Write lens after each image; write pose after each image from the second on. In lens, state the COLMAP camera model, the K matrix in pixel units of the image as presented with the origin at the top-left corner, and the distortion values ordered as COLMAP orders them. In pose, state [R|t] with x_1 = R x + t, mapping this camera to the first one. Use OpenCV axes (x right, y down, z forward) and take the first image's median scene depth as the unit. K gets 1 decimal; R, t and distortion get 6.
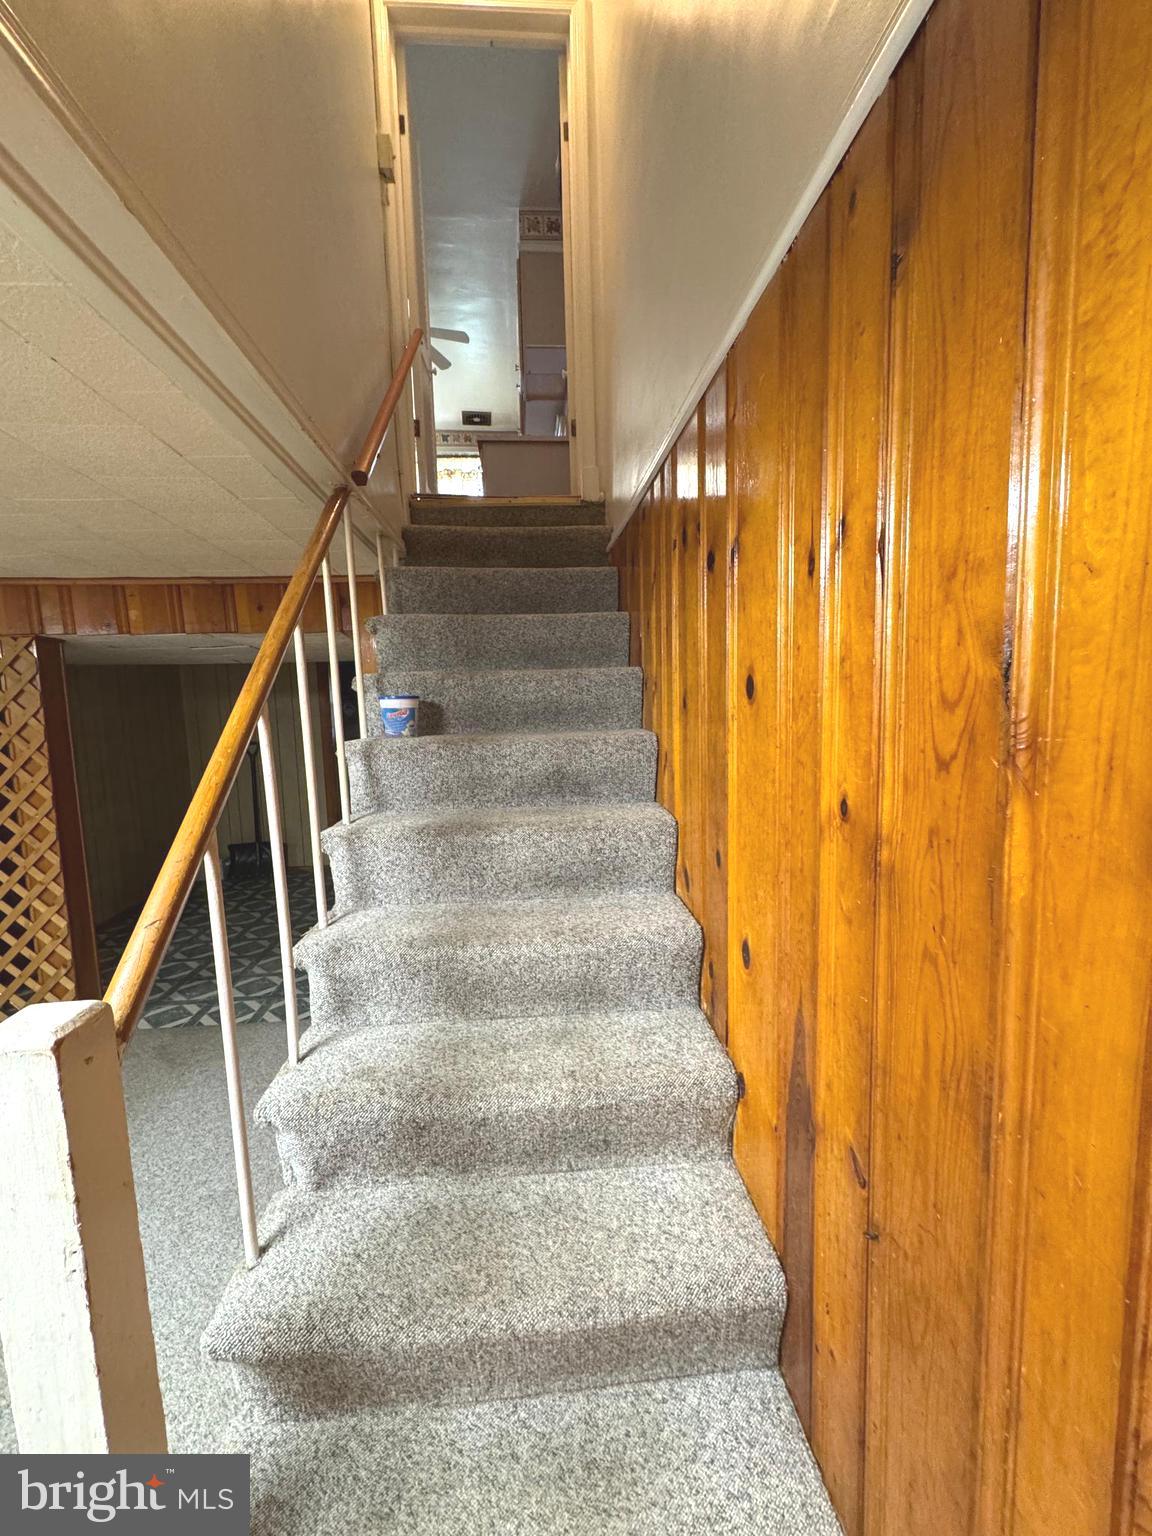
lens RADIAL K [[616.1, 0, 574.3], [0, 616.1, 768.6], [0, 0, 1]] dist [-0.009268, 0.000229]
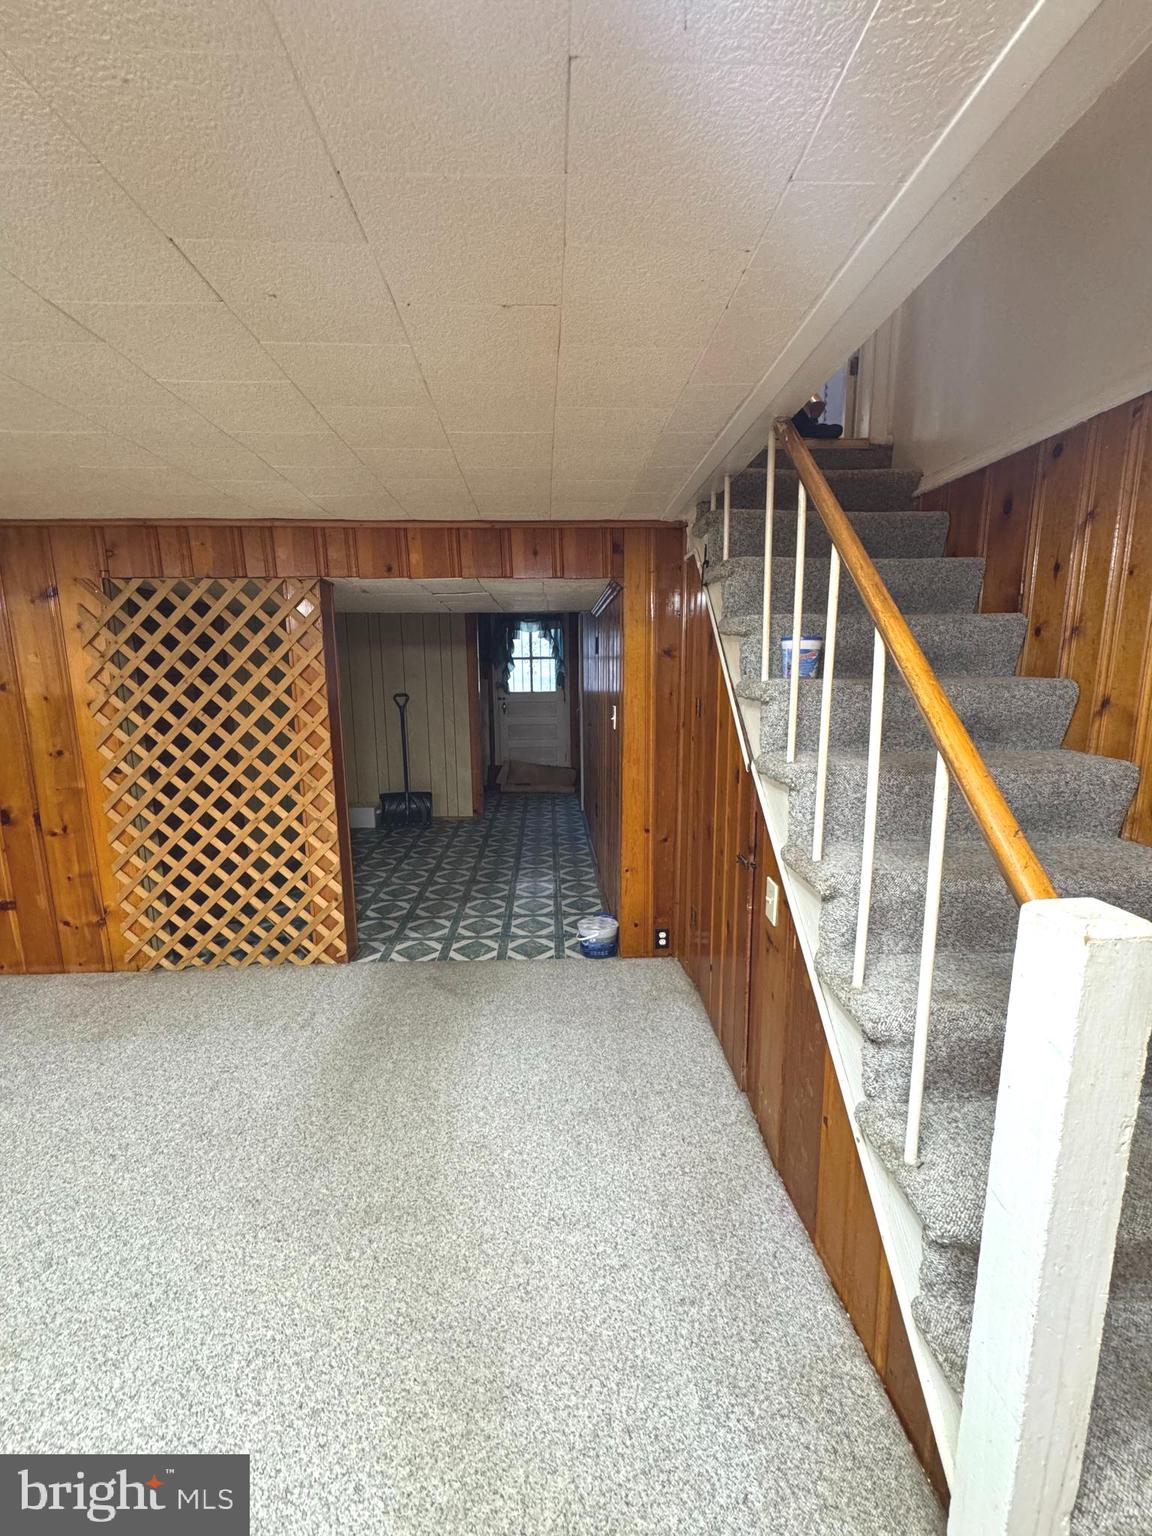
lens RADIAL K [[616.1, 0, 573.3], [0, 616.1, 770.3], [0, 0, 1]] dist [-0.009268, 0.000229]
pose [[0.998617, 0.024150, -0.046689, -0.400150], [-0.021144, 0.997736, 0.063837, 0.027127], [0.048125, -0.062761, 0.996868, -0.018005]]
